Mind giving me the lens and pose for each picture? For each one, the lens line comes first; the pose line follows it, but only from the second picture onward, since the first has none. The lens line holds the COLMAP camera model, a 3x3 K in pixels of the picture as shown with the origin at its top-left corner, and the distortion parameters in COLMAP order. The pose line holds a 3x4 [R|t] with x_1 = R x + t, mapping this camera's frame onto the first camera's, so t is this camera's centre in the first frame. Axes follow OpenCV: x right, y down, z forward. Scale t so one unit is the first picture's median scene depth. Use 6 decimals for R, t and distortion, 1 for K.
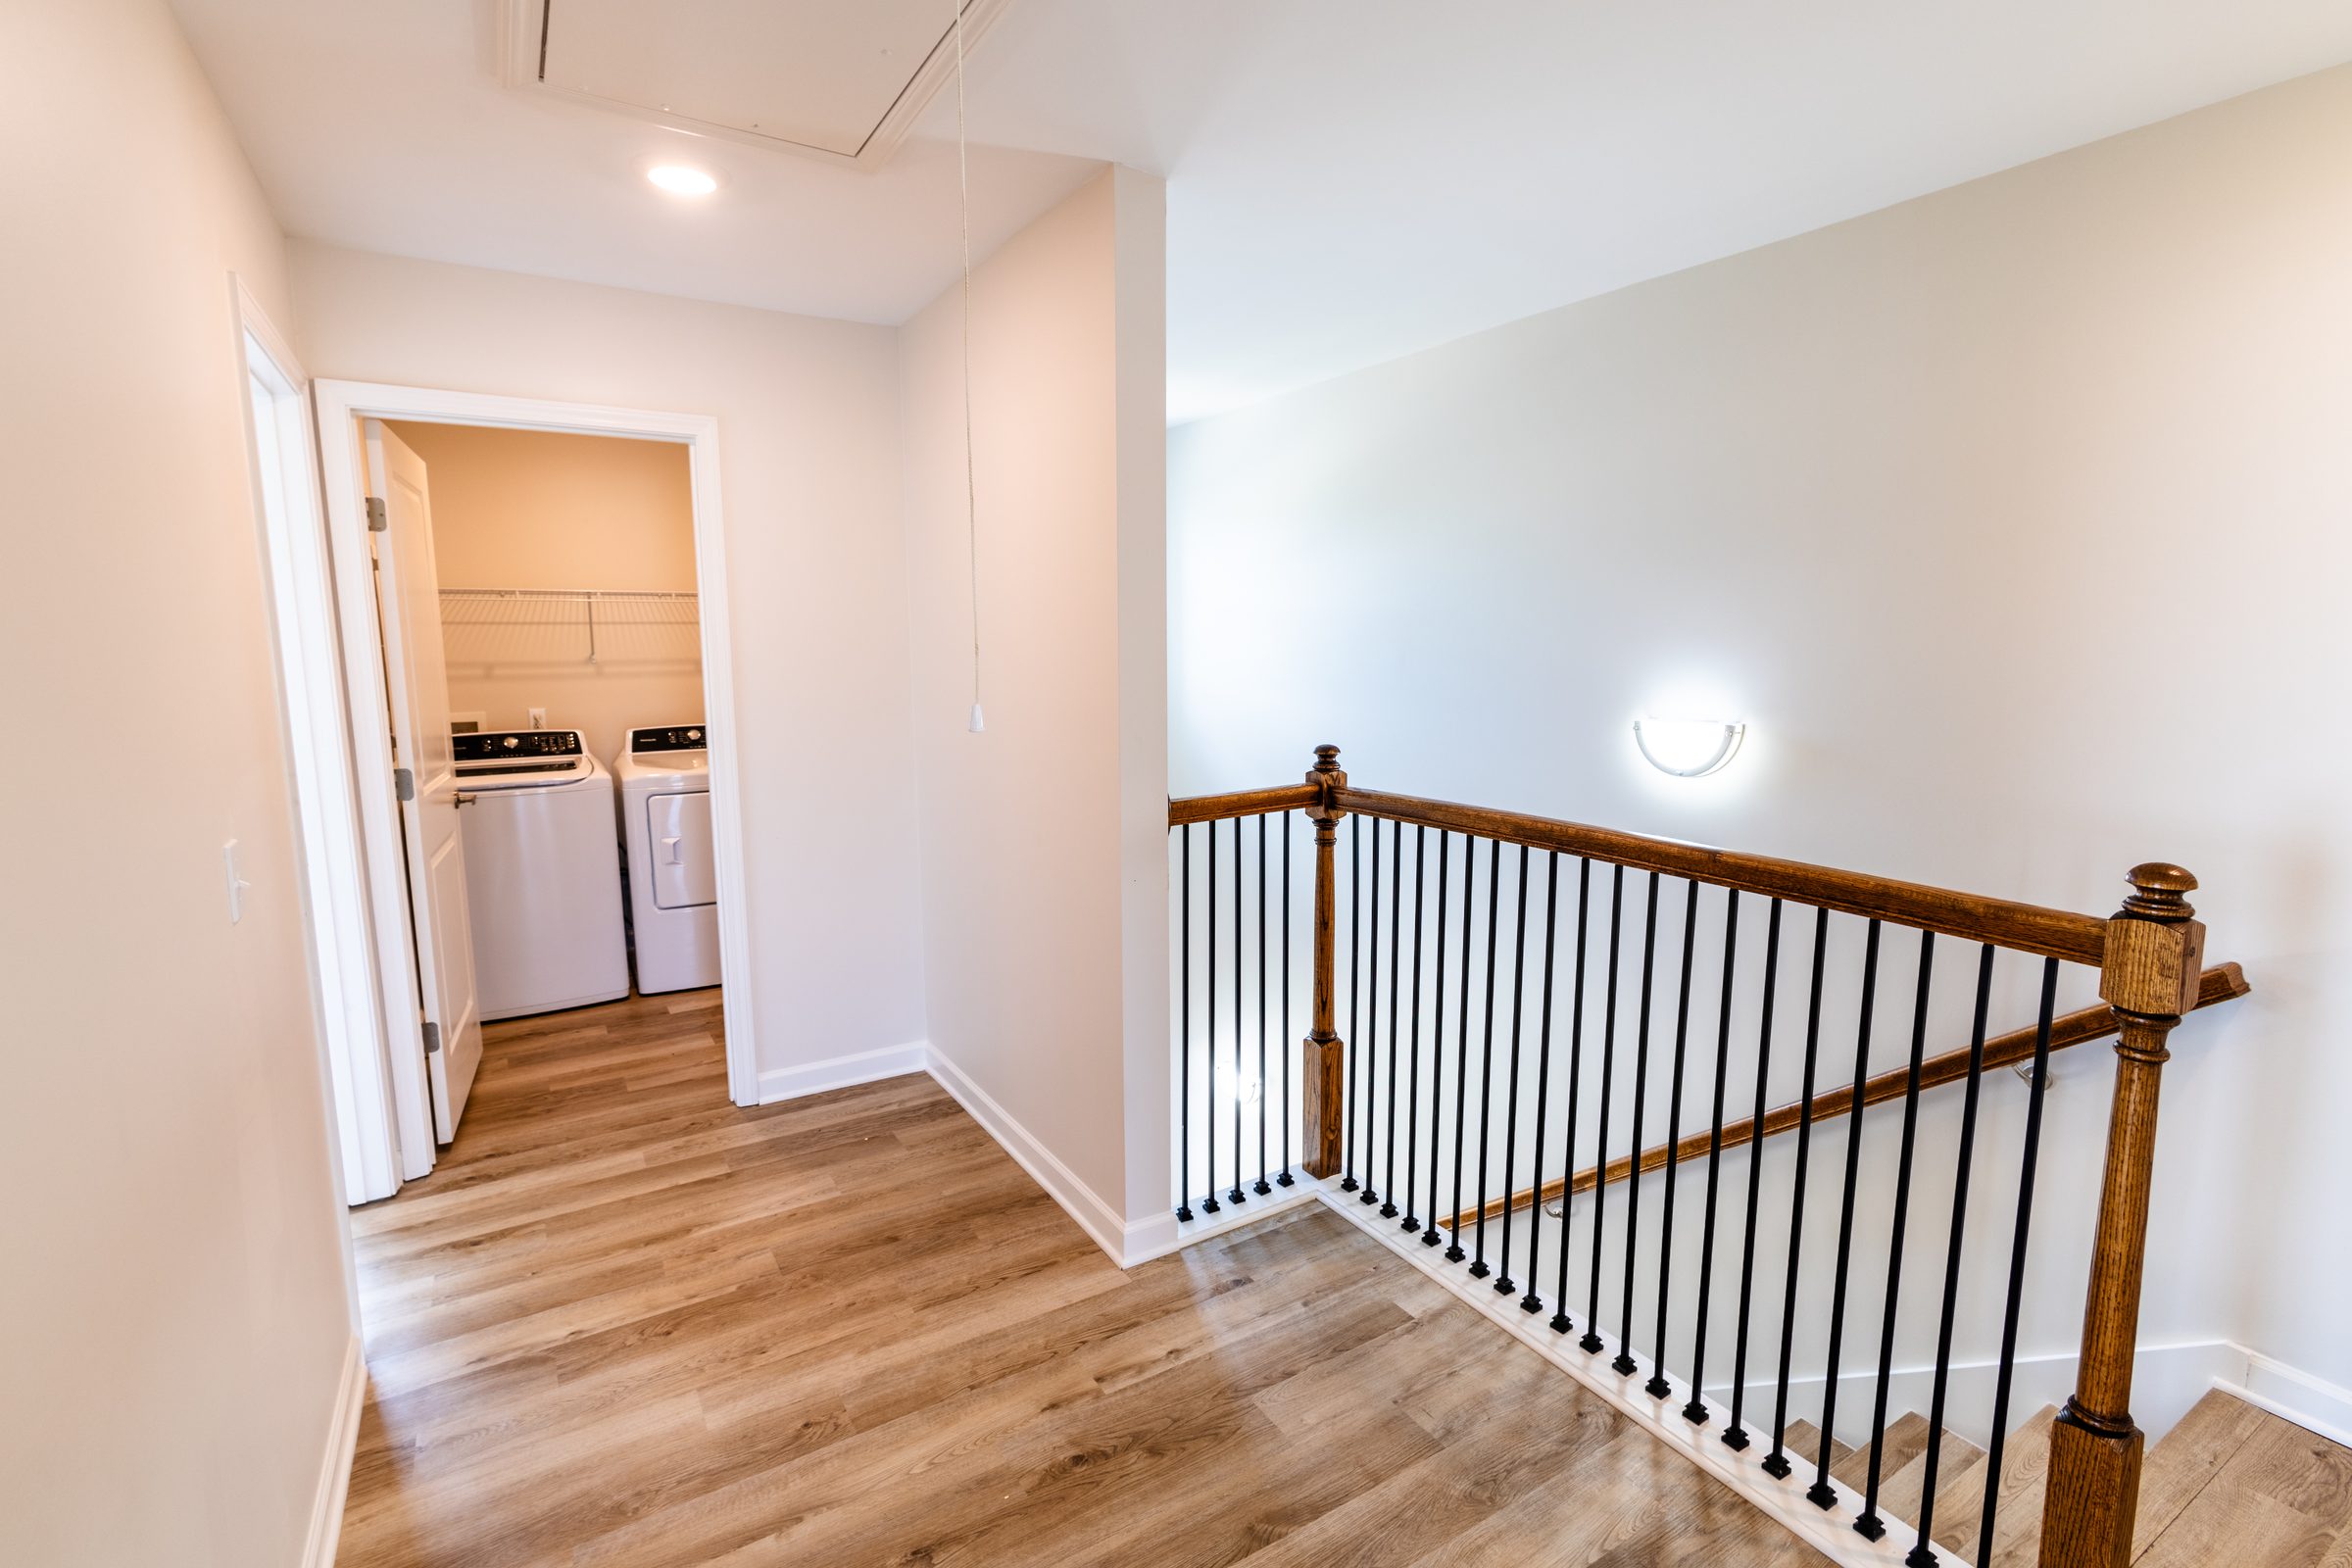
lens RADIAL K [[1093.9, 0, 1176.1], [0, 1093.9, 787.0], [0, 0, 1]] dist [0.002924, 0.000834]
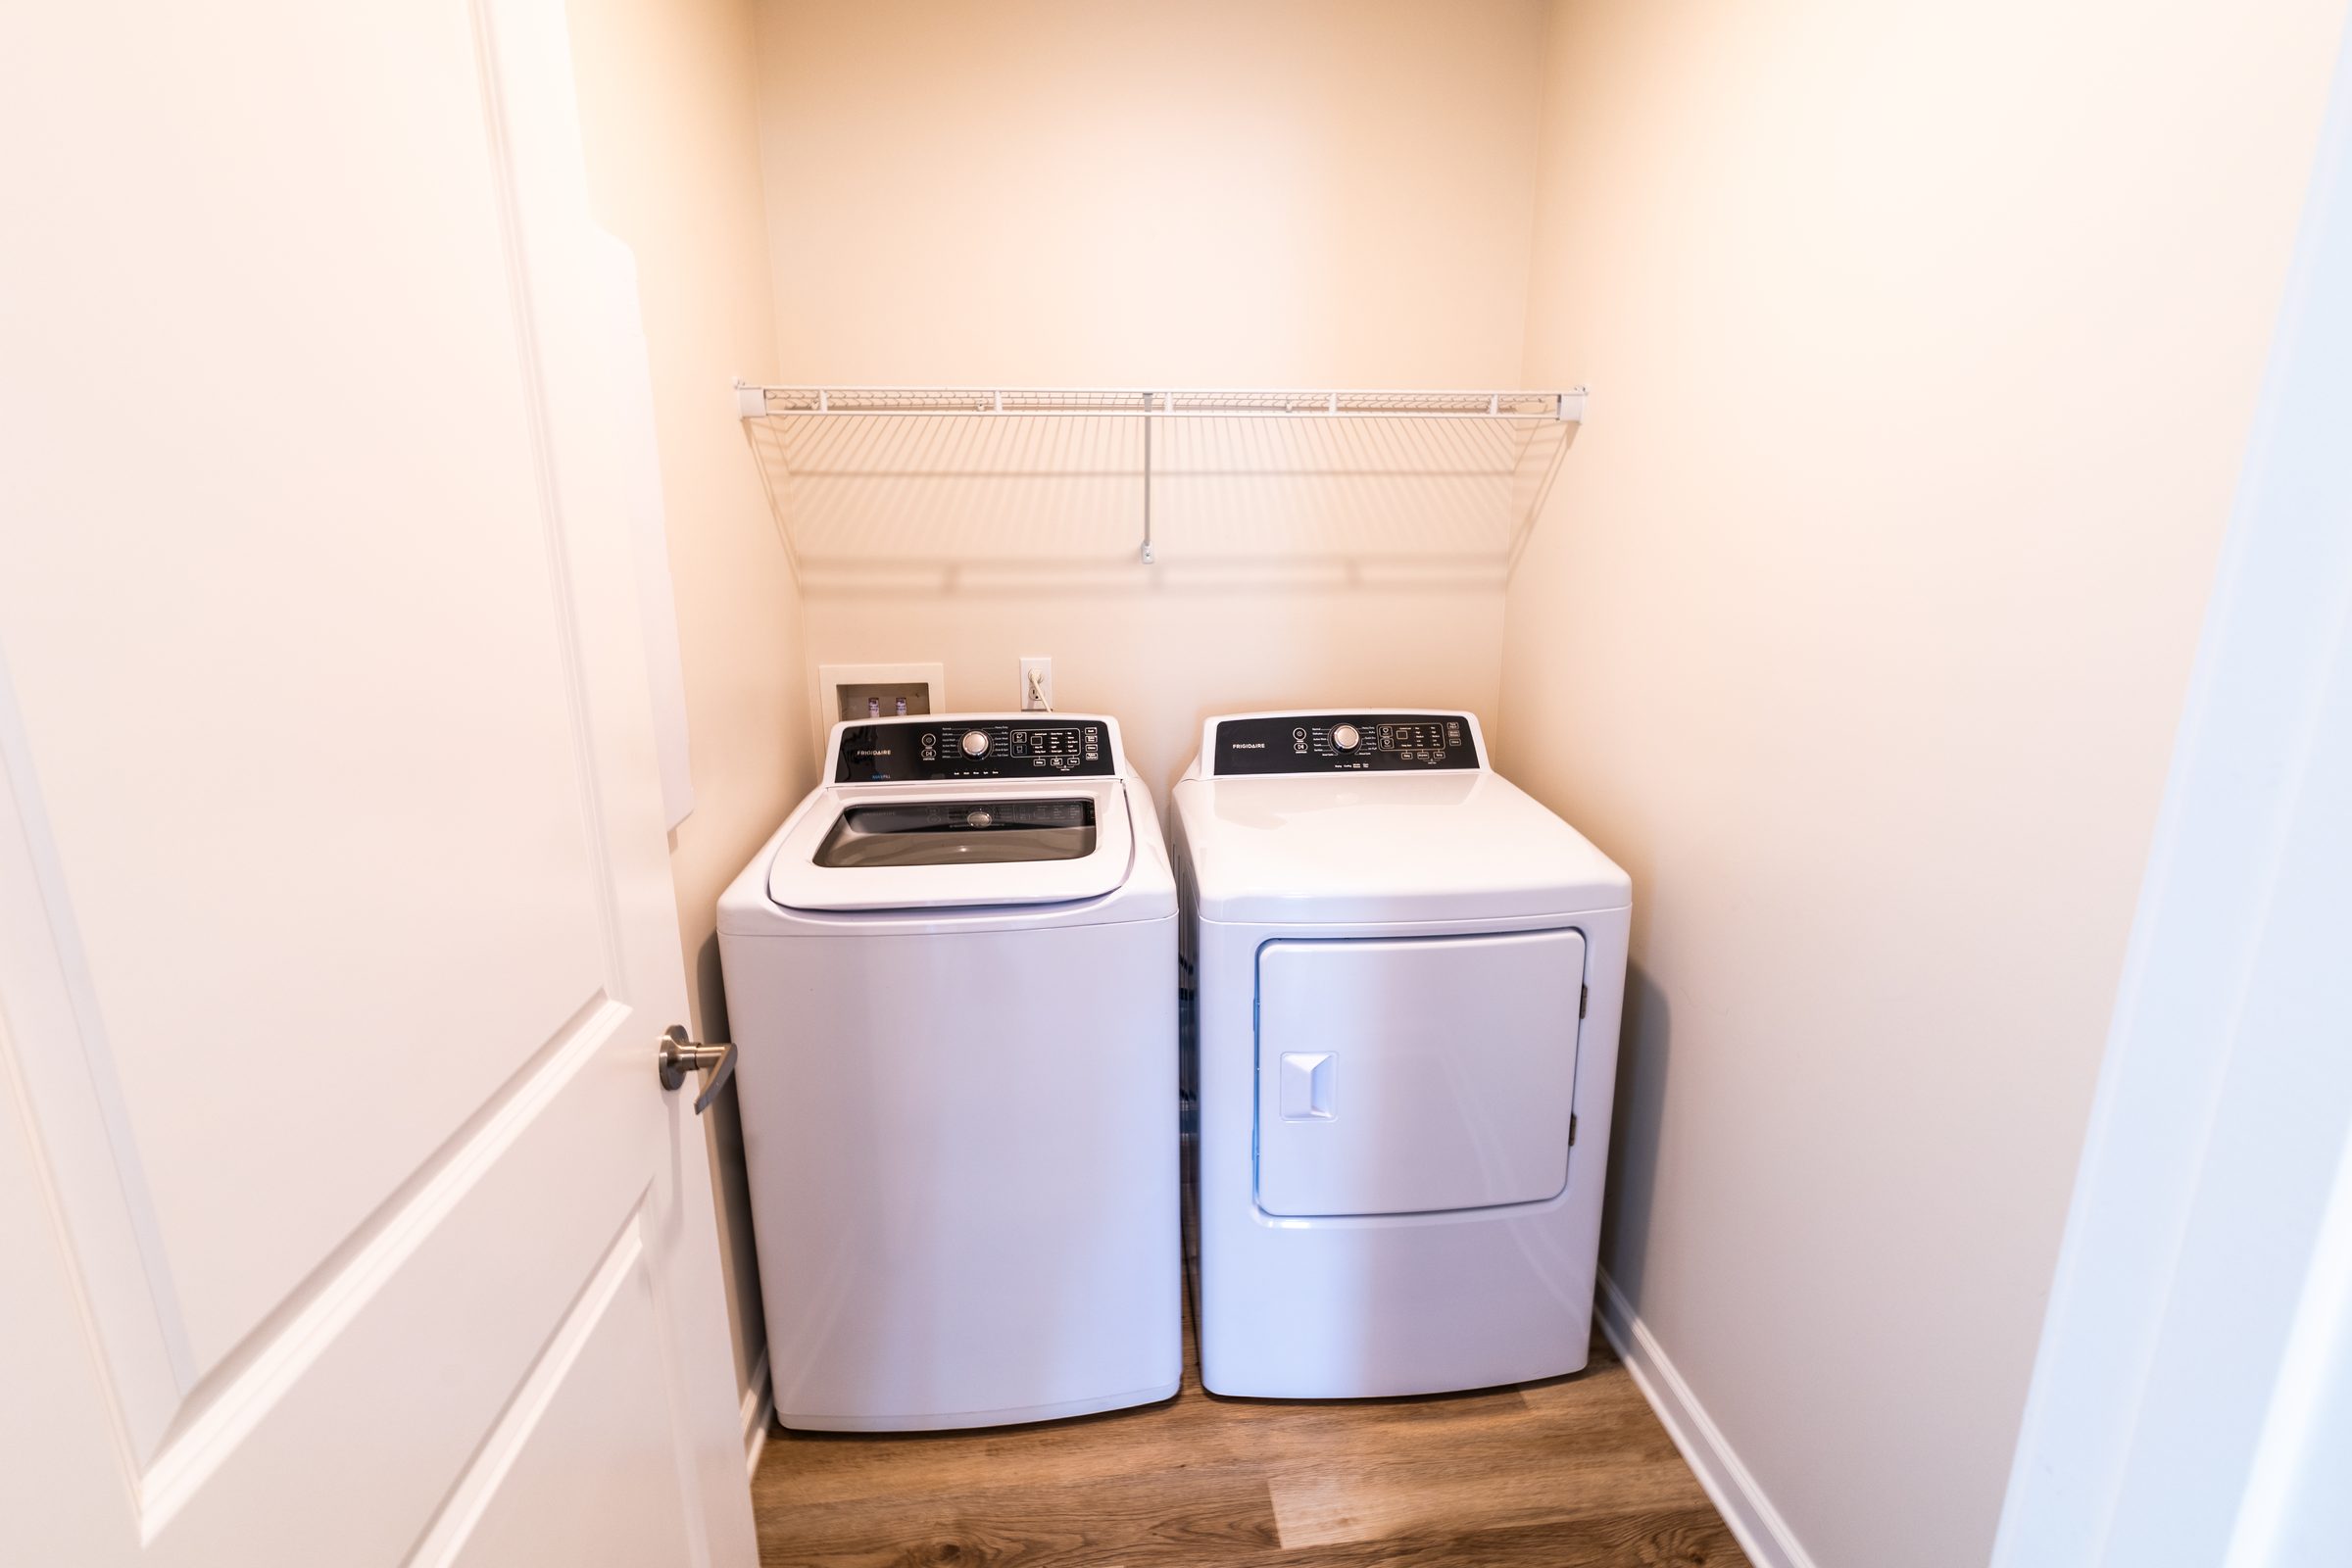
lens RADIAL K [[1093.9, 0, 1171.8], [0, 1093.9, 782.5], [0, 0, 1]] dist [0.002924, 0.000834]
pose [[0.897054, 0.105435, -0.429160, -0.332306], [-0.060624, 0.991301, 0.116822, -0.079613], [0.437744, -0.078779, 0.895642, 0.615845]]
